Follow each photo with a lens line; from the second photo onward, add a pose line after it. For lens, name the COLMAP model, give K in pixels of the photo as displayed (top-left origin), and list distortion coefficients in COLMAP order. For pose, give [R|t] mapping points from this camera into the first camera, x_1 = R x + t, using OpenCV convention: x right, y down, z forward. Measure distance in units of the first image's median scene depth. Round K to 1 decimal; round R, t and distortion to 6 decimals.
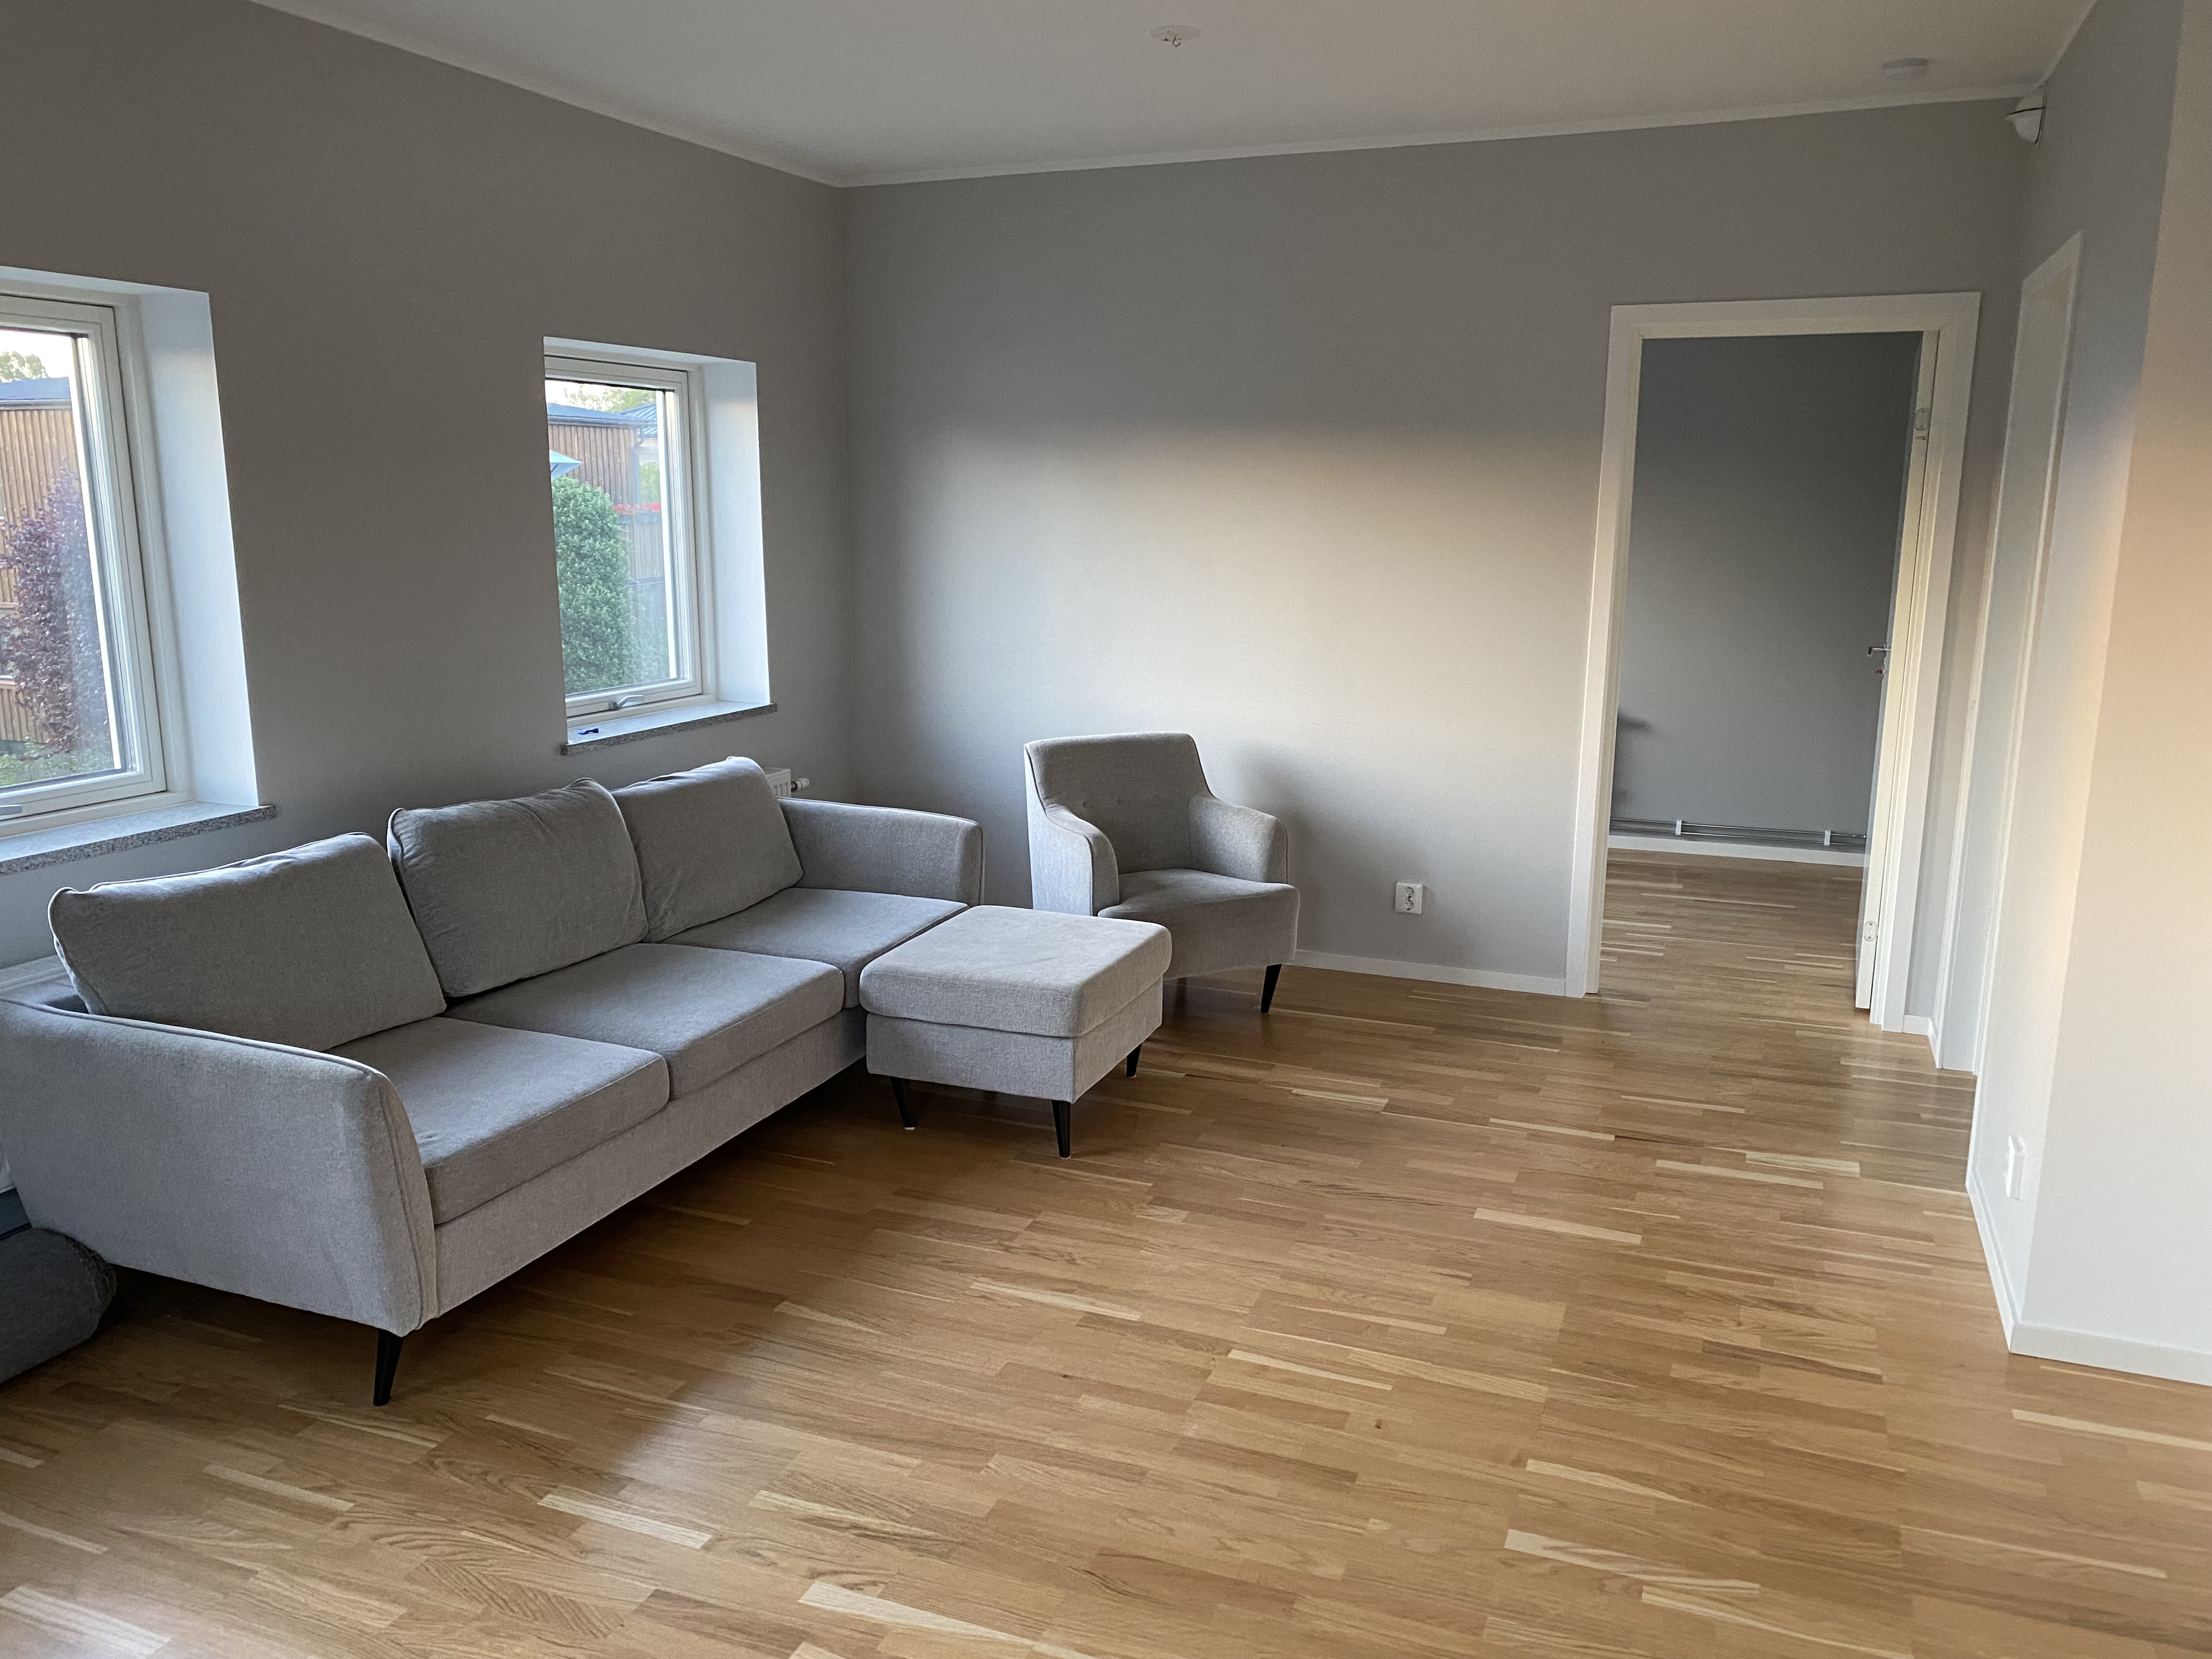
lens RADIAL K [[1695.7, 0, 1091.4], [0, 1695.7, 841.8], [0, 0, 1]] dist [0.053906, -0.047930]
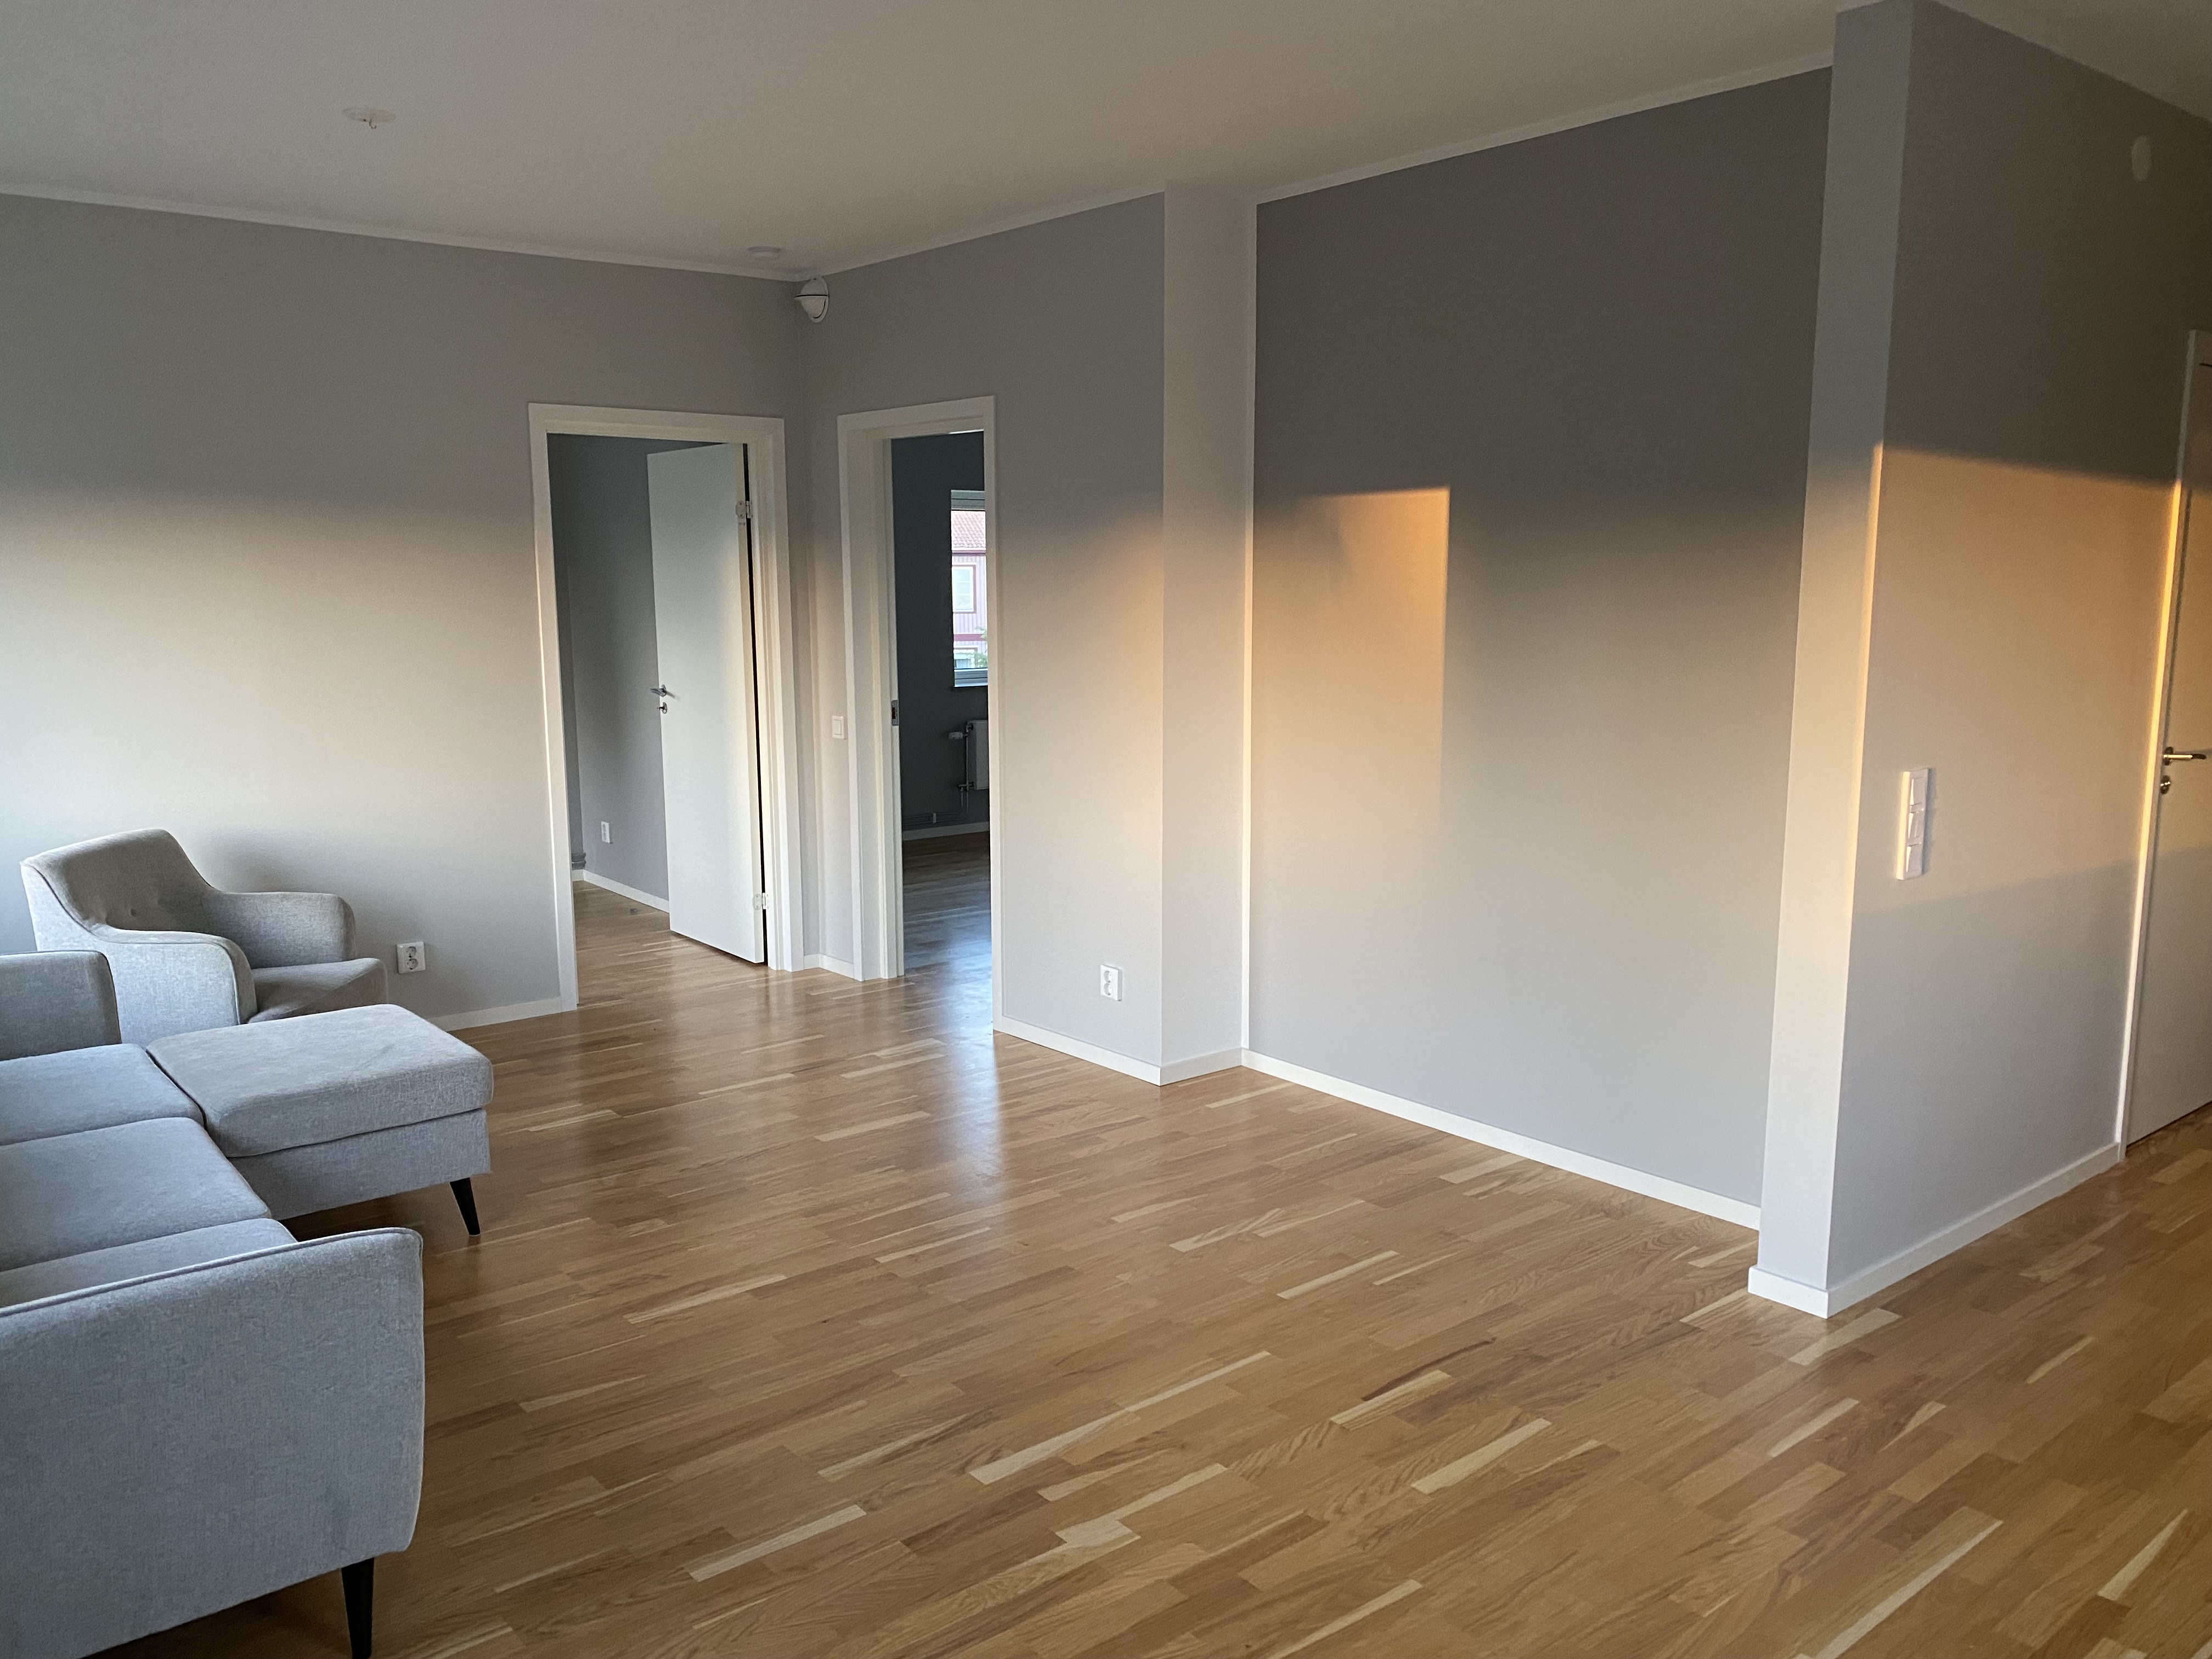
lens RADIAL K [[1695.7, 0, 1089.3], [0, 1695.7, 824.4], [0, 0, 1]] dist [0.053906, -0.047930]
pose [[0.484920, -0.136324, 0.863868, -0.656868], [0.184891, 0.981430, 0.051090, -0.030000], [-0.854791, 0.134947, 0.501121, 0.172575]]
